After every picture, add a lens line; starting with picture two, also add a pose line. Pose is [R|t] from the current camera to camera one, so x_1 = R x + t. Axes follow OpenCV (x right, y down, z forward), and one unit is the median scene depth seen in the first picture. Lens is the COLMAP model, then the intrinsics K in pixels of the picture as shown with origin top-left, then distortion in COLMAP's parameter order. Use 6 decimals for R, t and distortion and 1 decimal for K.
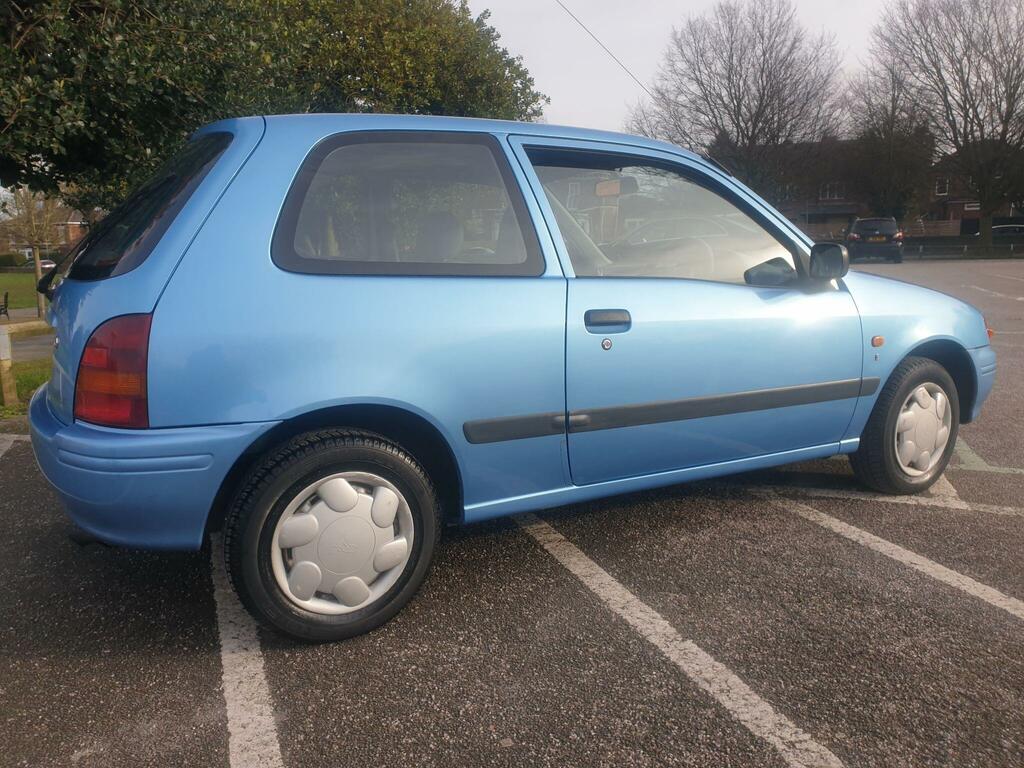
lens RADIAL K [[801.4, 0, 504.7], [0, 801.4, 366.6], [0, 0, 1]] dist [0.003399, 0.027242]
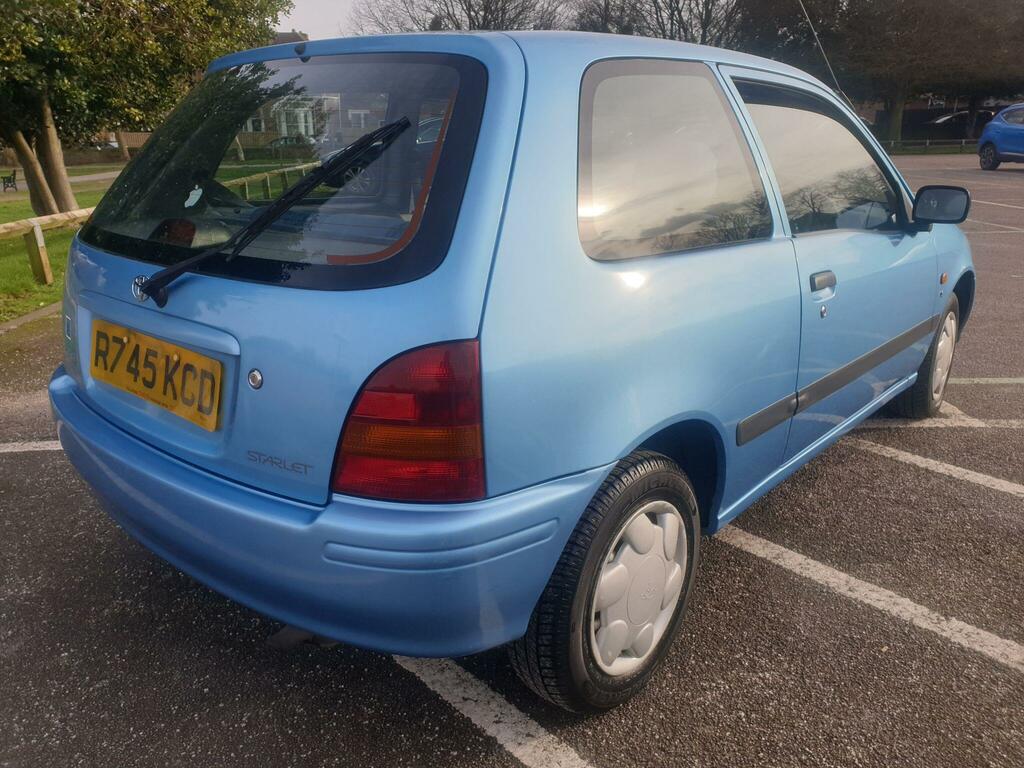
lens RADIAL K [[801.4, 0, 515.7], [0, 801.4, 379.5], [0, 0, 1]] dist [0.003399, 0.027242]
pose [[0.936335, -0.094748, 0.338083, -0.503843], [0.045637, 0.987575, 0.150373, -0.104303], [-0.348130, -0.125370, 0.929025, 0.271146]]
